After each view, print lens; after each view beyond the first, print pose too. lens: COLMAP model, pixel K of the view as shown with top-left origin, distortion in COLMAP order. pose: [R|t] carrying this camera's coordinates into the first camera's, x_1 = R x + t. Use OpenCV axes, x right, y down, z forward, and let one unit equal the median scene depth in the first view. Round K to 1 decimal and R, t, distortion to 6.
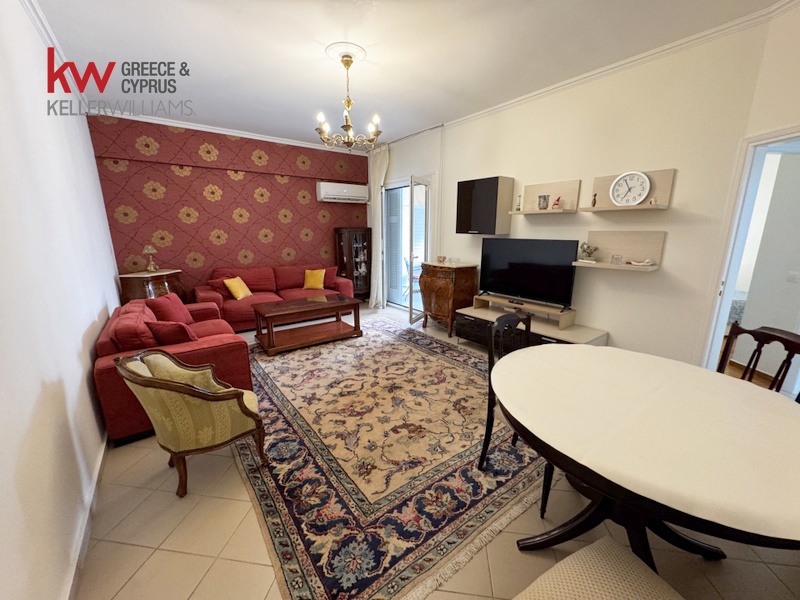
lens RADIAL K [[320.3, 0, 396.1], [0, 320.3, 301.6], [0, 0, 1]] dist [-0.005337, 0.000426]
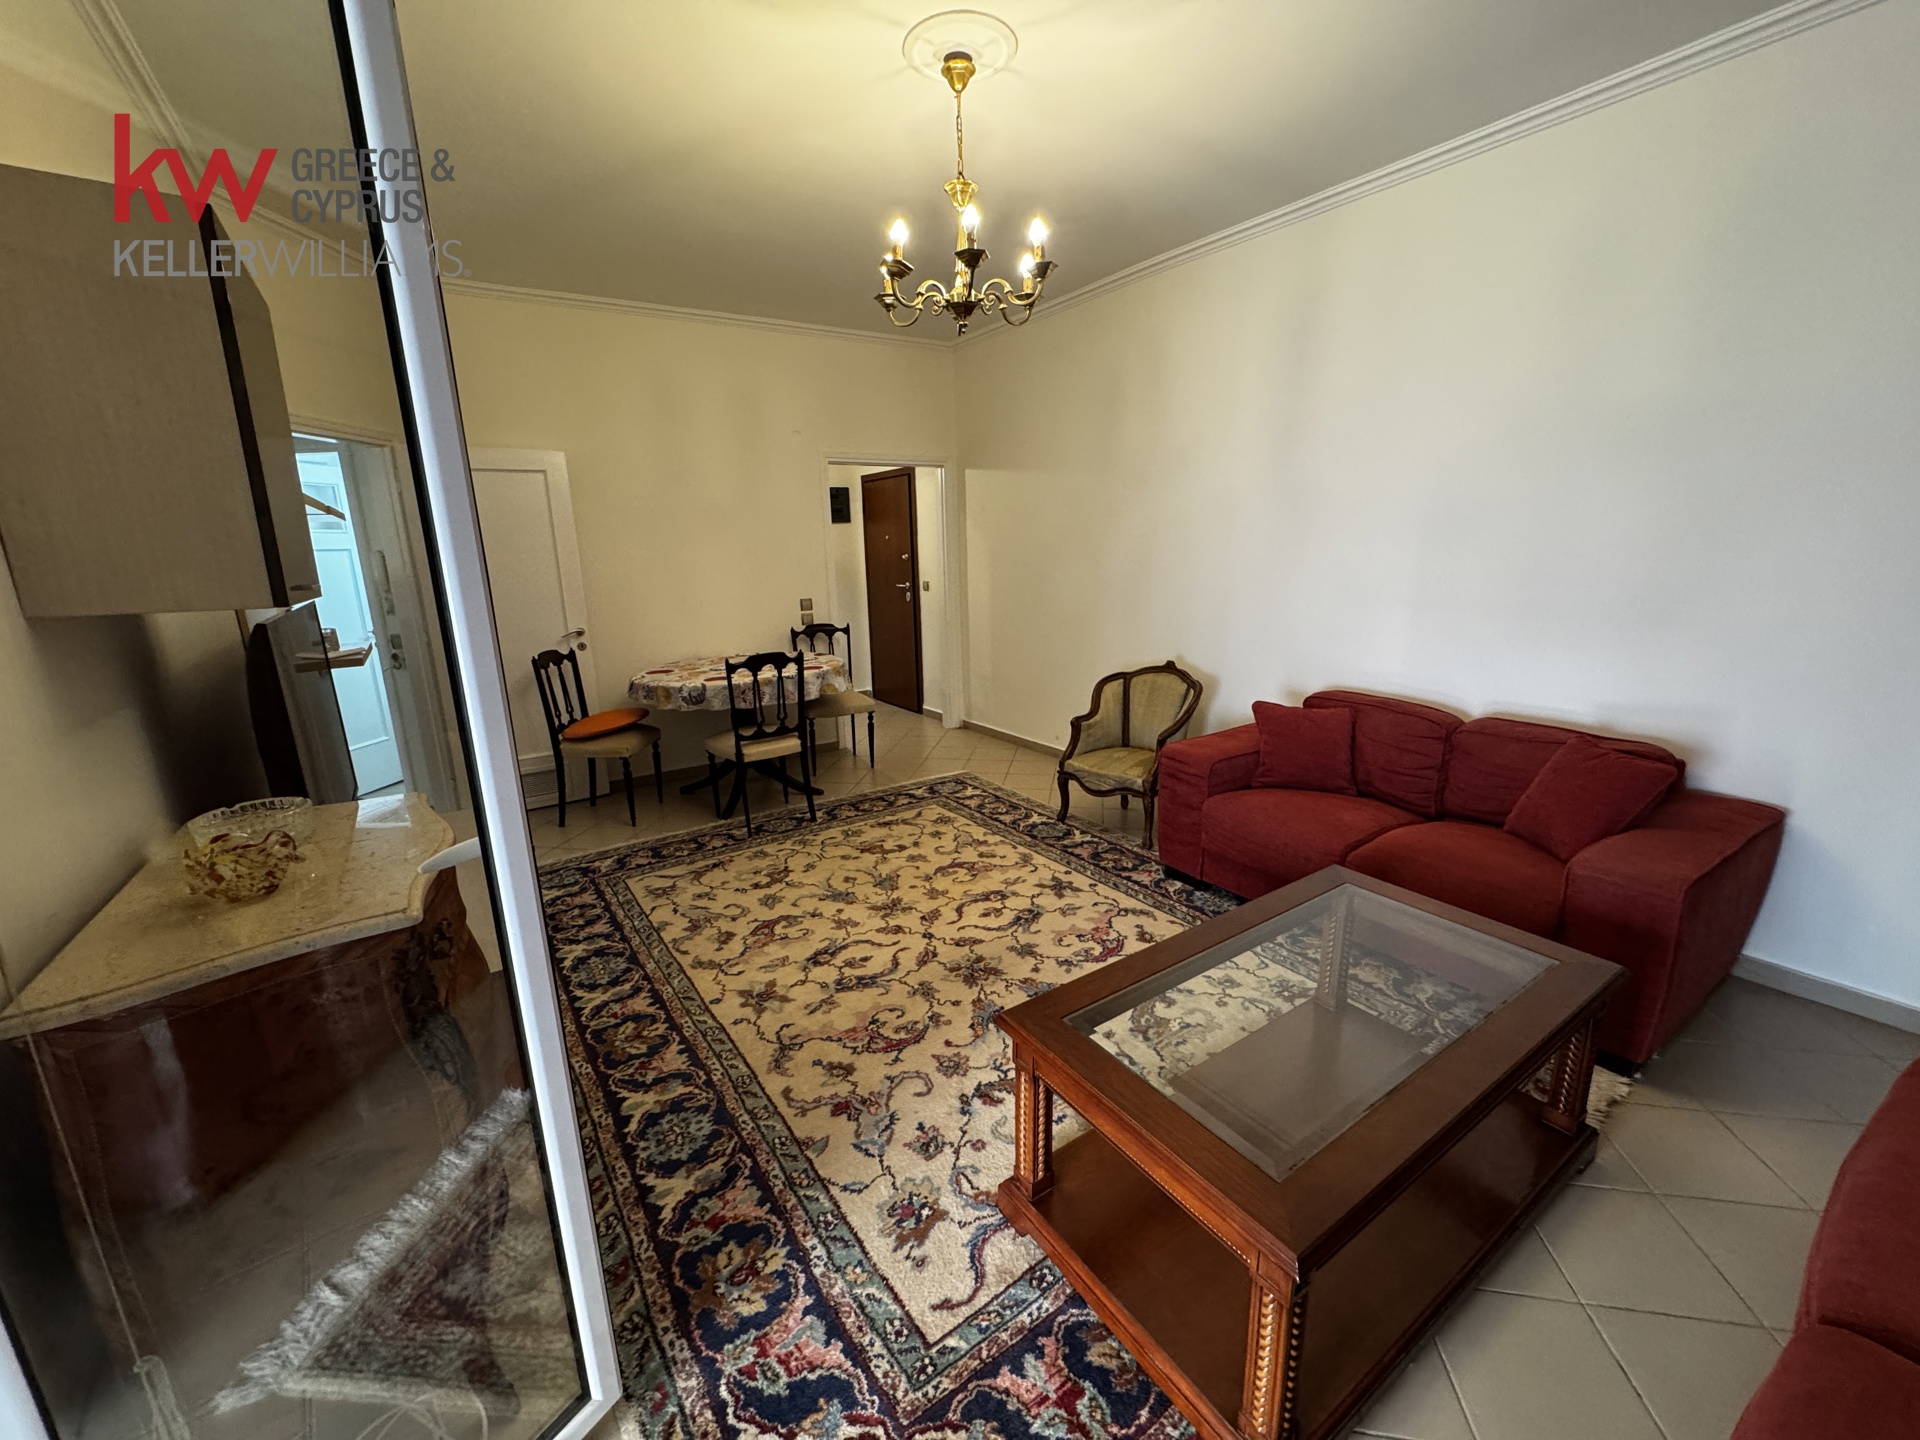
lens RADIAL K [[768.8, 0, 957.8], [0, 768.8, 728.7], [0, 0, 1]] dist [-0.005337, 0.000426]
pose [[-0.998872, 0.017310, 0.044207, -0.127984], [0.035242, 0.894268, 0.446143, -0.350570], [-0.031810, 0.447198, -0.893869, 1.519575]]
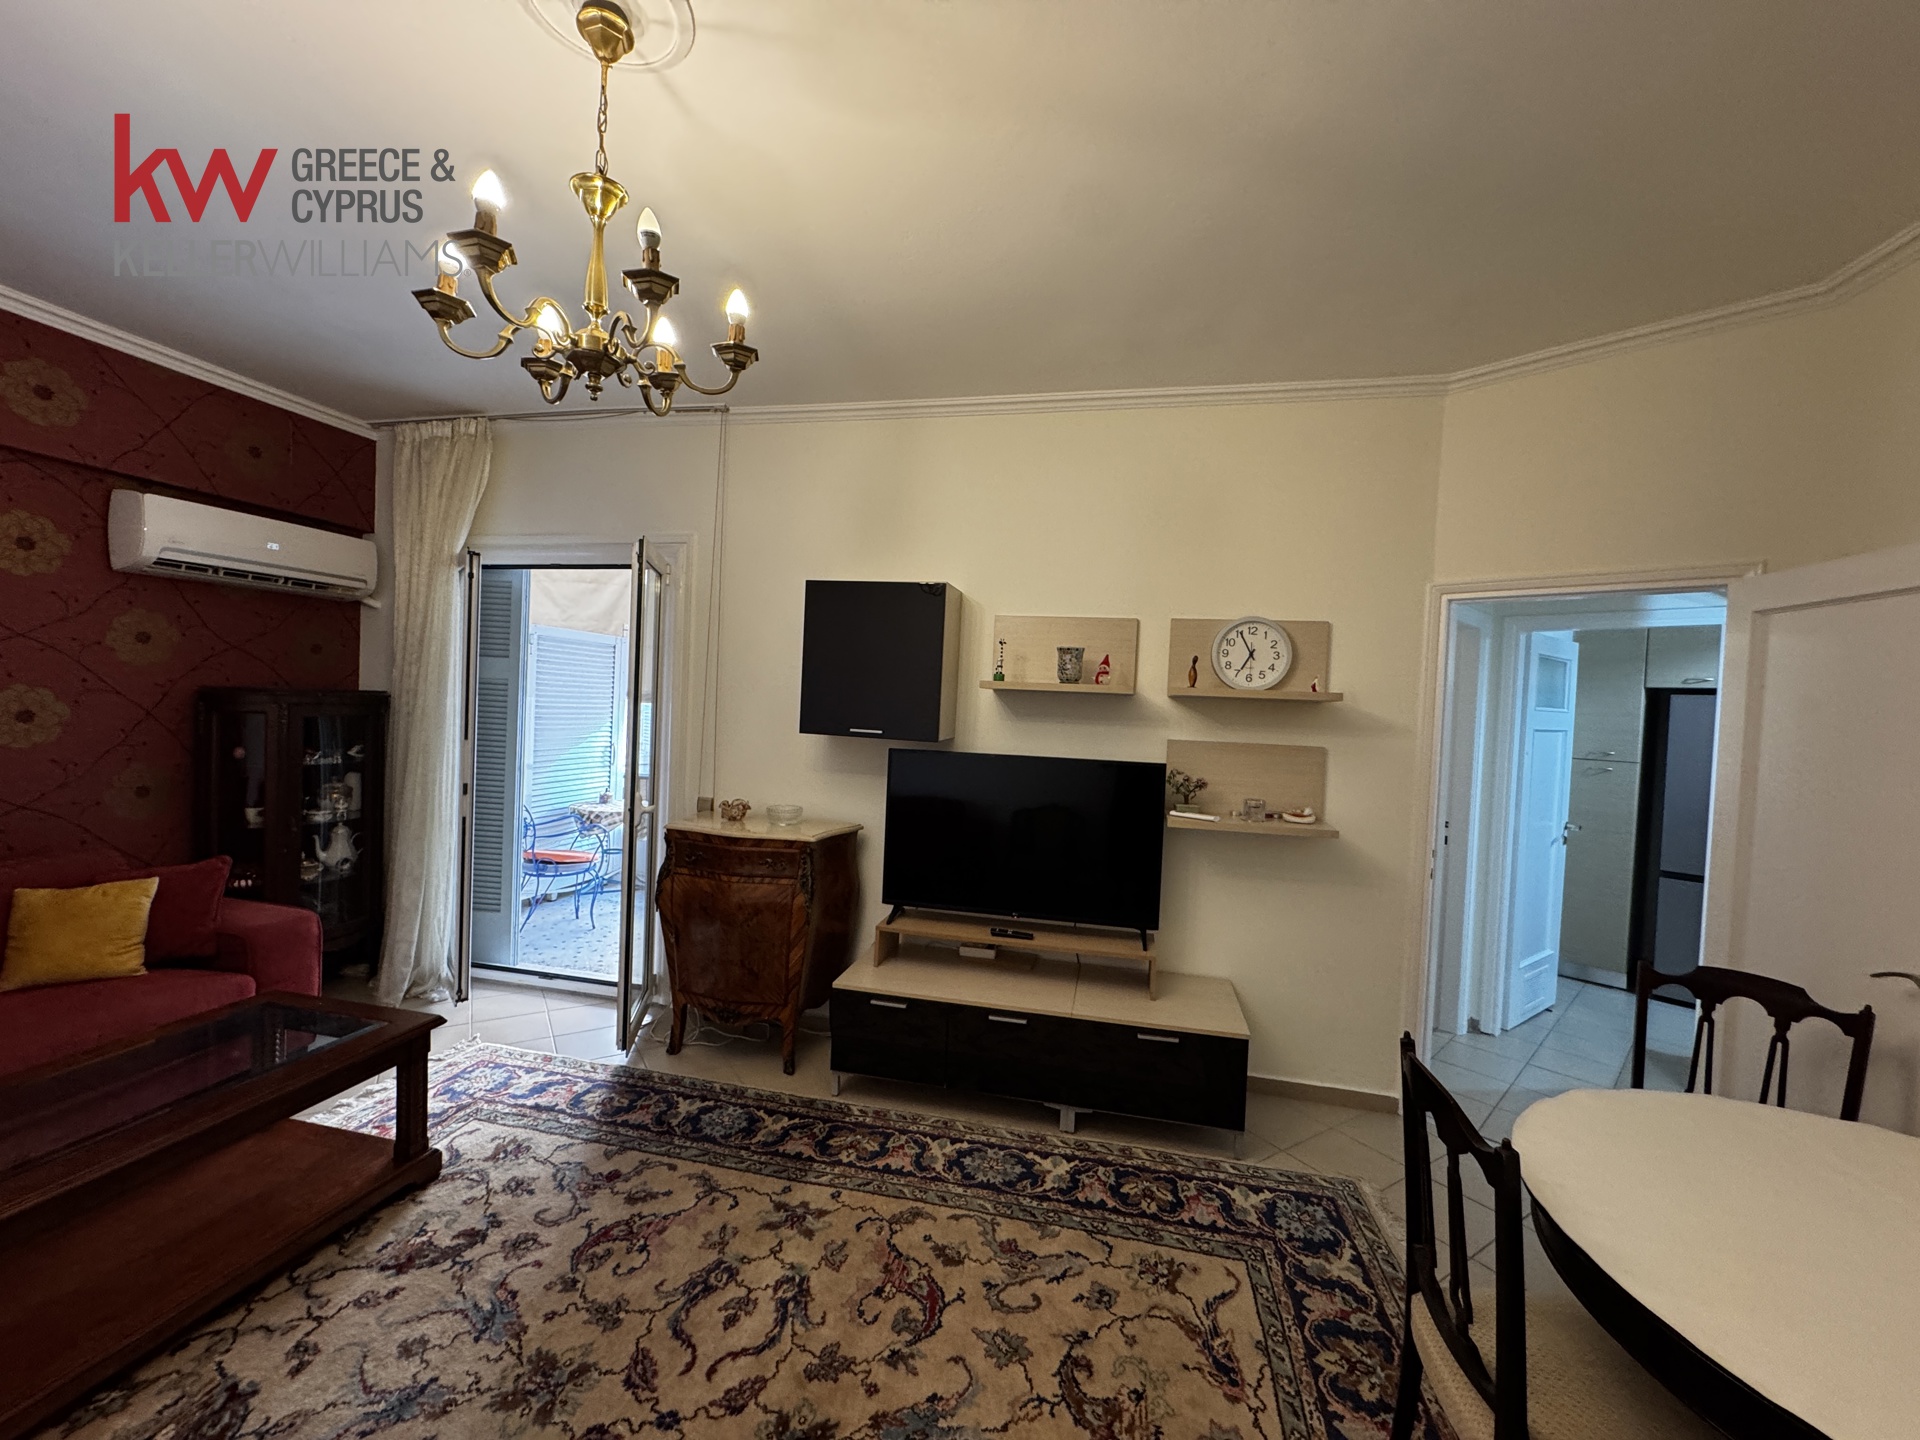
lens RADIAL K [[768.8, 0, 960.7], [0, 768.8, 723.0], [0, 0, 1]] dist [-0.005337, 0.000426]
pose [[0.757275, 0.016214, 0.652894, -0.226127], [0.101911, 0.984512, -0.142653, -0.111984], [-0.645095, 0.174564, 0.743895, 0.373308]]
